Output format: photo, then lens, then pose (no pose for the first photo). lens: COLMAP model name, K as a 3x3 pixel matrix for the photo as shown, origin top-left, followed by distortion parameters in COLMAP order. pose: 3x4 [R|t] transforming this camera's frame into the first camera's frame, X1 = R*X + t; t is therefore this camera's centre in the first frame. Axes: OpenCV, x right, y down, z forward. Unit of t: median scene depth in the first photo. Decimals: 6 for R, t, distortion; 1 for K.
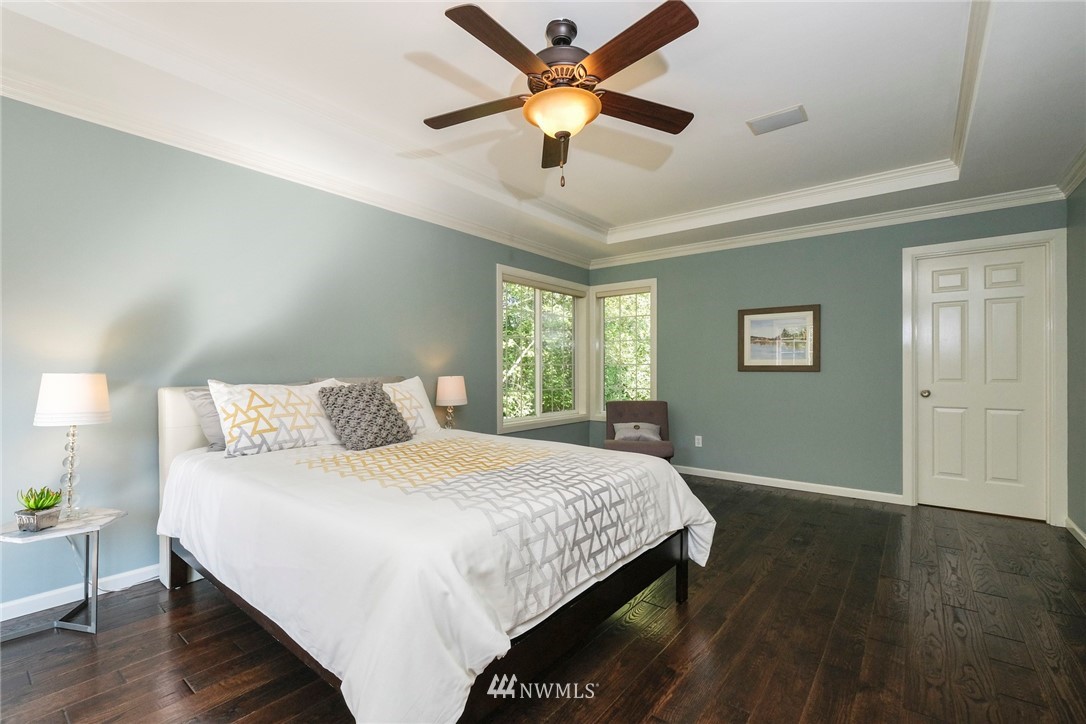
lens RADIAL K [[482.7, 0, 543.0], [0, 482.7, 364.3], [0, 0, 1]] dist [-0.002089, 0.000916]
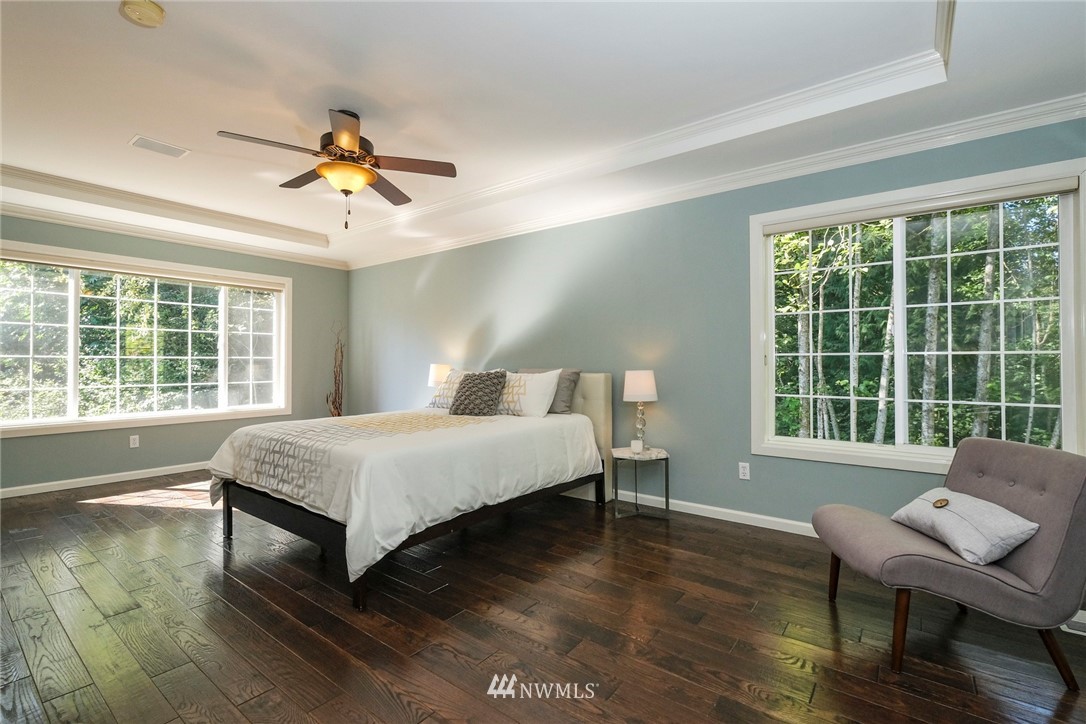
lens RADIAL K [[482.7, 0, 544.8], [0, 482.7, 359.5], [0, 0, 1]] dist [-0.002089, 0.000916]
pose [[0.028710, -0.000718, -0.999588, 1.536723], [0.007613, 0.999971, -0.000500, 0.010516], [0.999559, -0.007595, 0.028714, 1.650051]]
